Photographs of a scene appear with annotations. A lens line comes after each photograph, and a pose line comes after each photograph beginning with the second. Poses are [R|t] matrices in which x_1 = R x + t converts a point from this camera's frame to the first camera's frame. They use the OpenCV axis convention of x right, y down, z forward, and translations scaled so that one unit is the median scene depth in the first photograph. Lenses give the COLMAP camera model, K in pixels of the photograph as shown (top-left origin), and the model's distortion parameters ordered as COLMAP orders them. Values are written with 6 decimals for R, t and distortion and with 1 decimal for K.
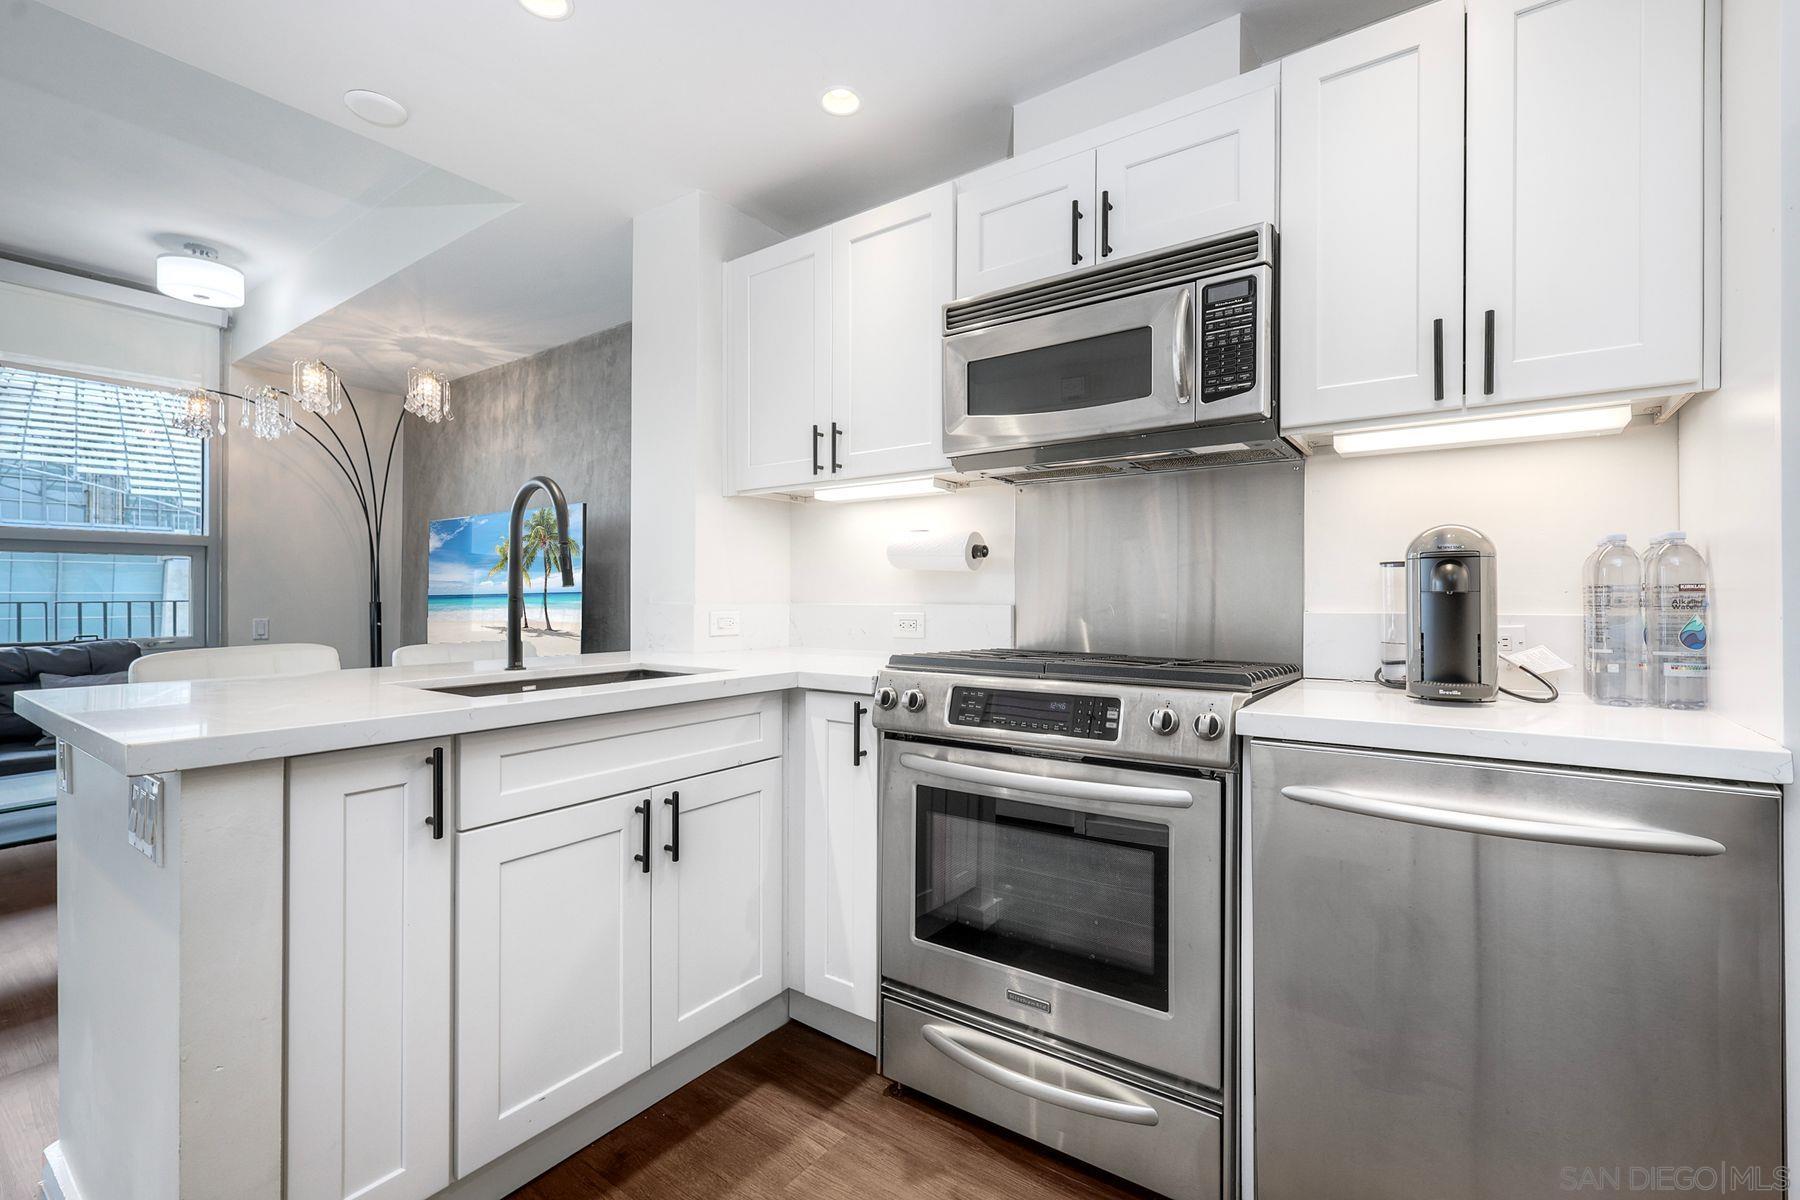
lens RADIAL K [[791.4, 0, 905.9], [0, 791.4, 595.1], [0, 0, 1]] dist [0.005766, -0.001964]
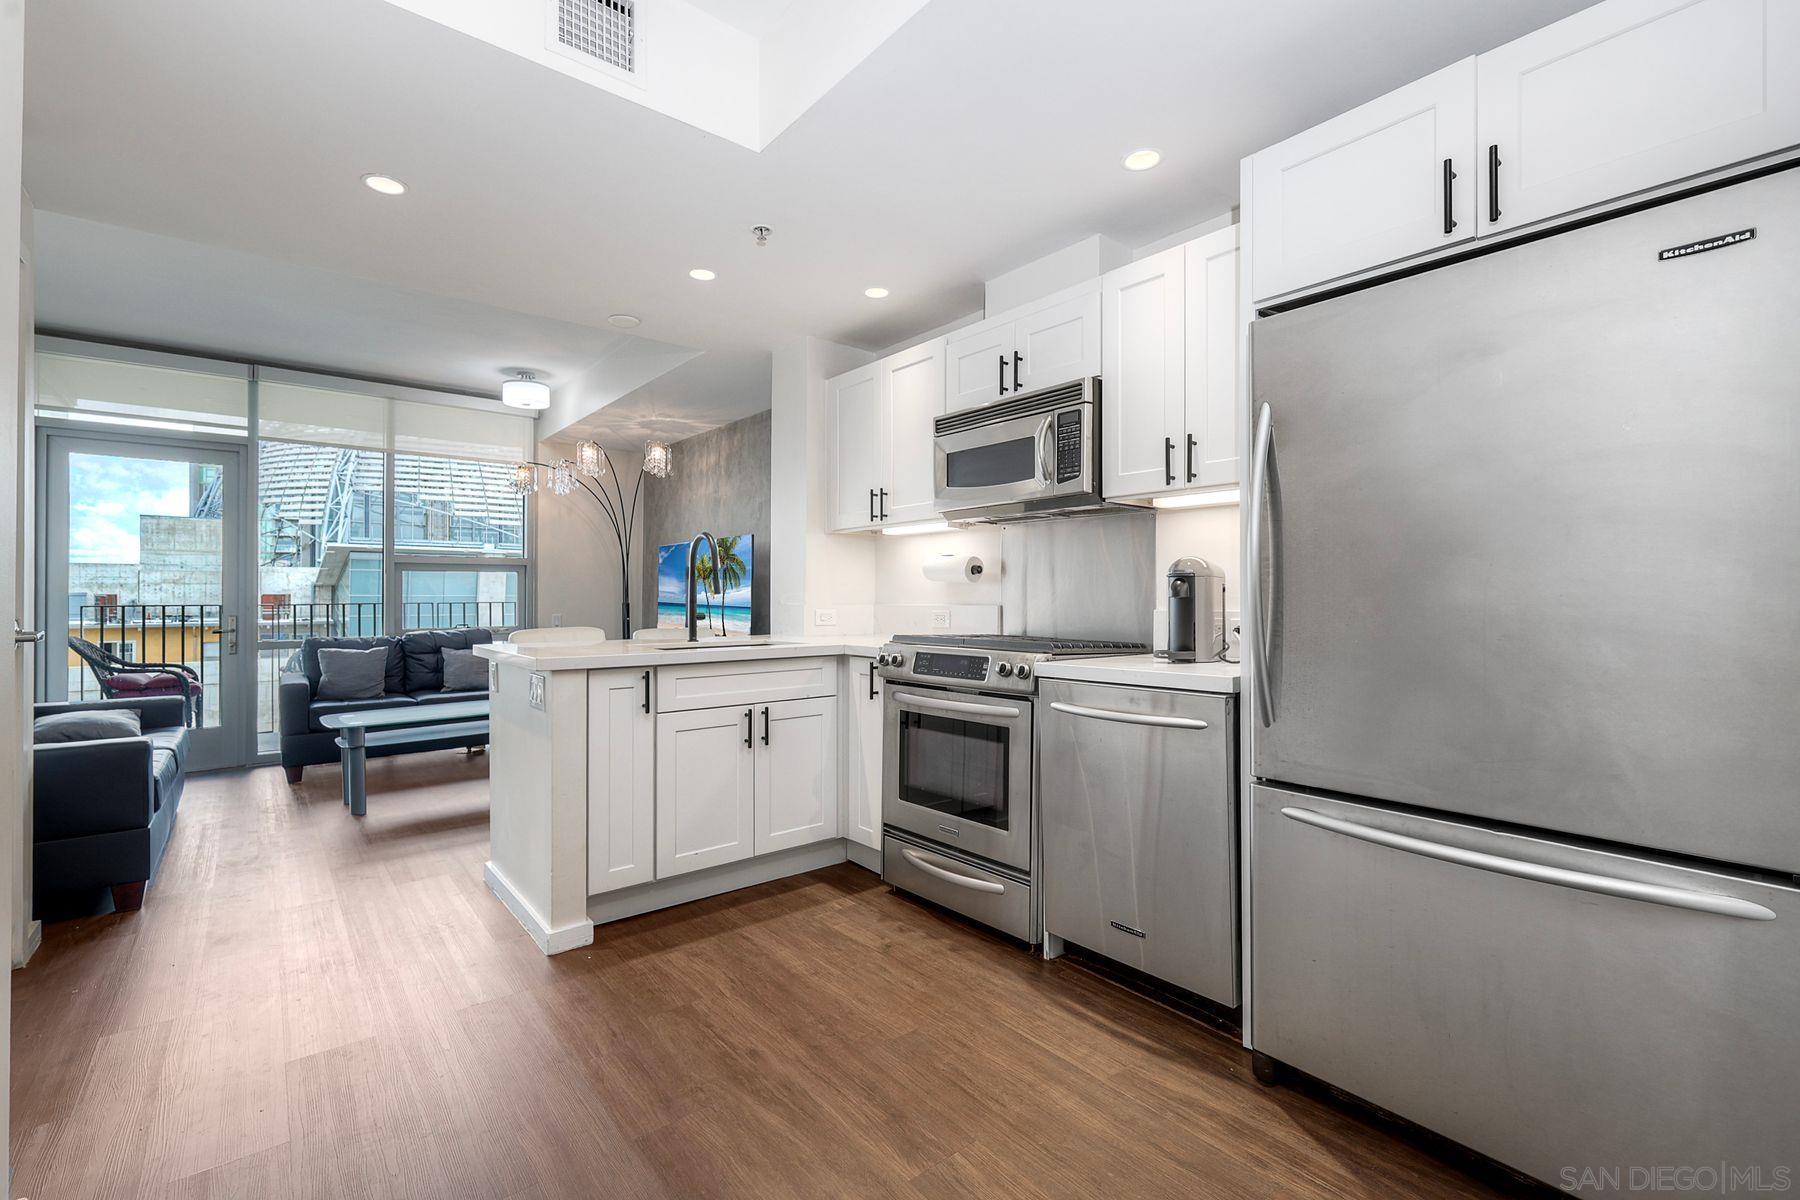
lens RADIAL K [[791.4, 0, 902.7], [0, 791.4, 596.3], [0, 0, 1]] dist [0.005766, -0.001964]
pose [[0.967254, -0.001002, -0.253809, 0.298953], [0.000772, 0.999999, -0.001005, -0.002864], [0.253810, 0.000777, 0.967254, -0.430650]]
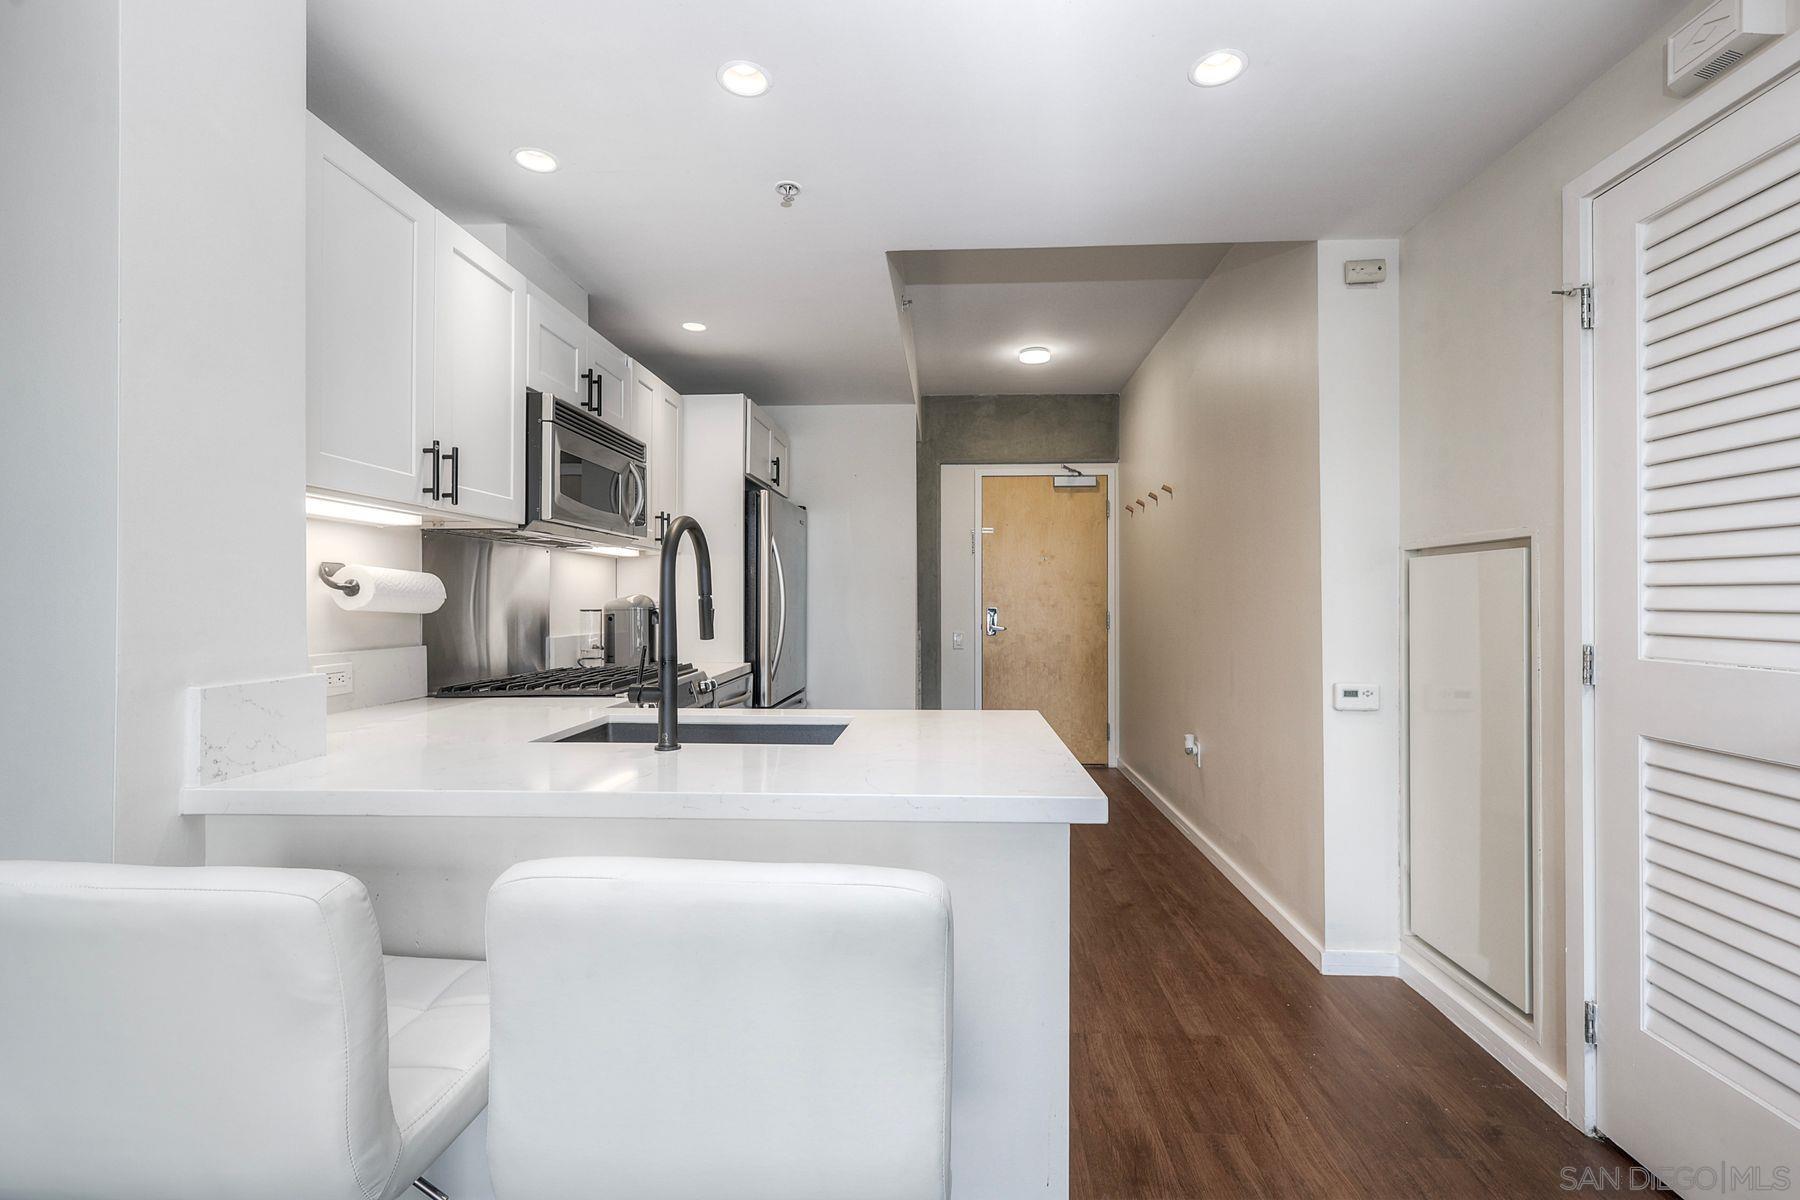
lens RADIAL K [[791.4, 0, 911.2], [0, 791.4, 596.2], [0, 0, 1]] dist [0.005766, -0.001964]
pose [[-0.551243, 0.007700, 0.834309, -0.956044], [0.002260, 0.999968, -0.007736, -0.037708], [-0.834341, -0.002379, -0.551243, 0.920289]]
